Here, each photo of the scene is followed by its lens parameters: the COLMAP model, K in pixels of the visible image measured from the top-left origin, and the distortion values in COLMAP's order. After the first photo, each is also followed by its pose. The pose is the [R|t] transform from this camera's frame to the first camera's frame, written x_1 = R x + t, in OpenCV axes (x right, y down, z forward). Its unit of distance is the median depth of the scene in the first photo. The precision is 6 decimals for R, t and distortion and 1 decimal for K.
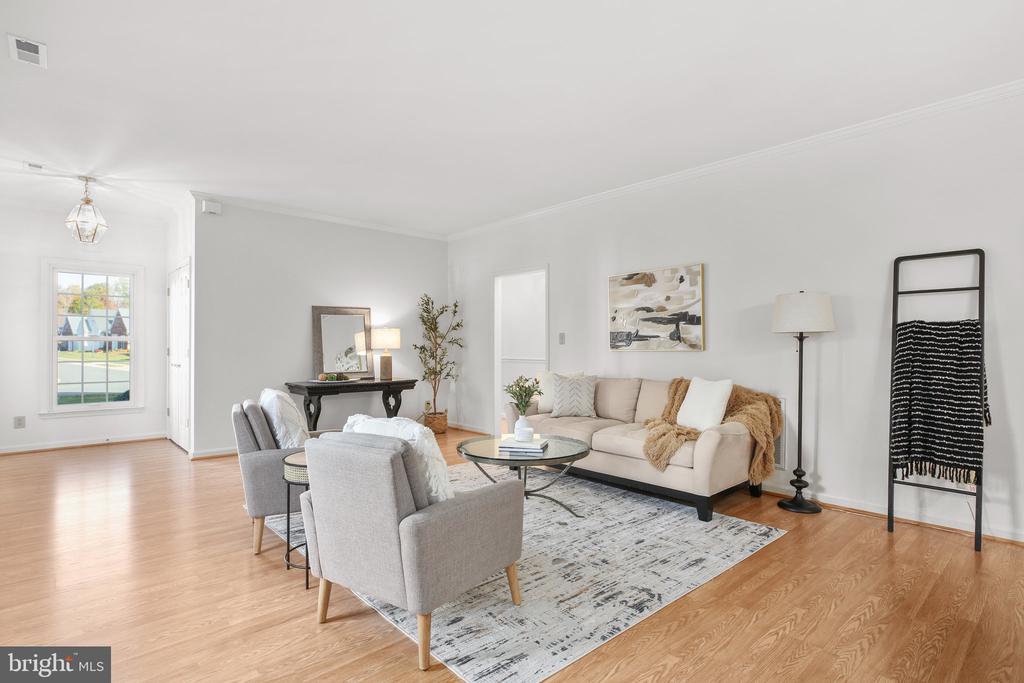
lens RADIAL K [[533.7, 0, 517.1], [0, 533.7, 343.8], [0, 0, 1]] dist [0.001705, -0.000022]
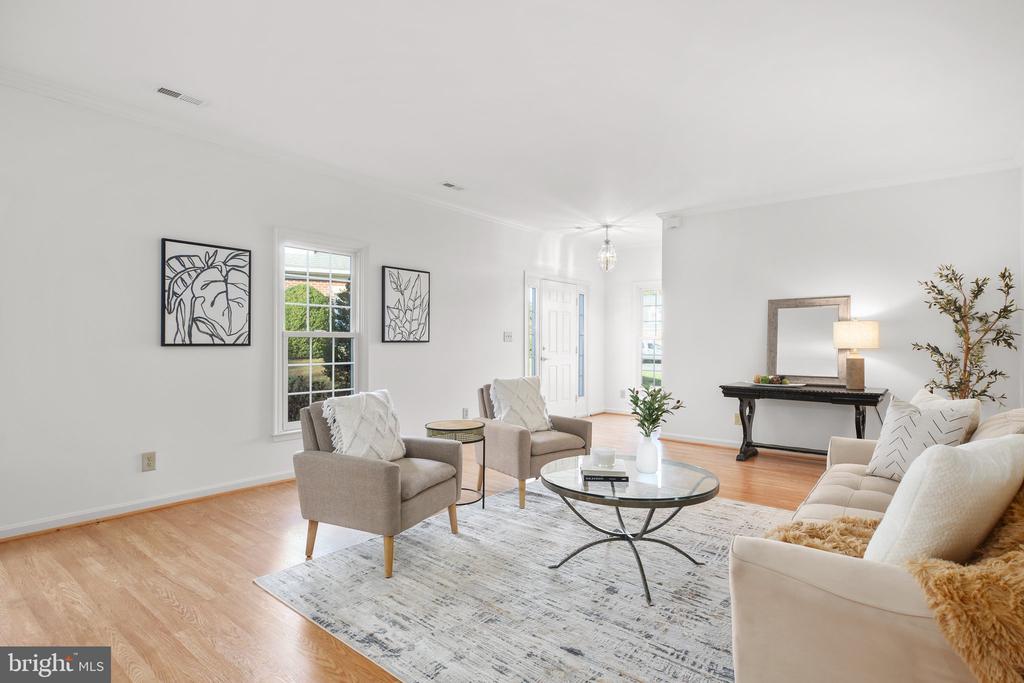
lens RADIAL K [[533.7, 0, 516.6], [0, 533.7, 339.8], [0, 0, 1]] dist [0.001705, -0.000022]
pose [[0.127079, -0.004263, -0.991883, 0.477675], [-0.003763, 0.999981, -0.004780, 0.002451], [0.991886, 0.004340, 0.127060, 0.477642]]
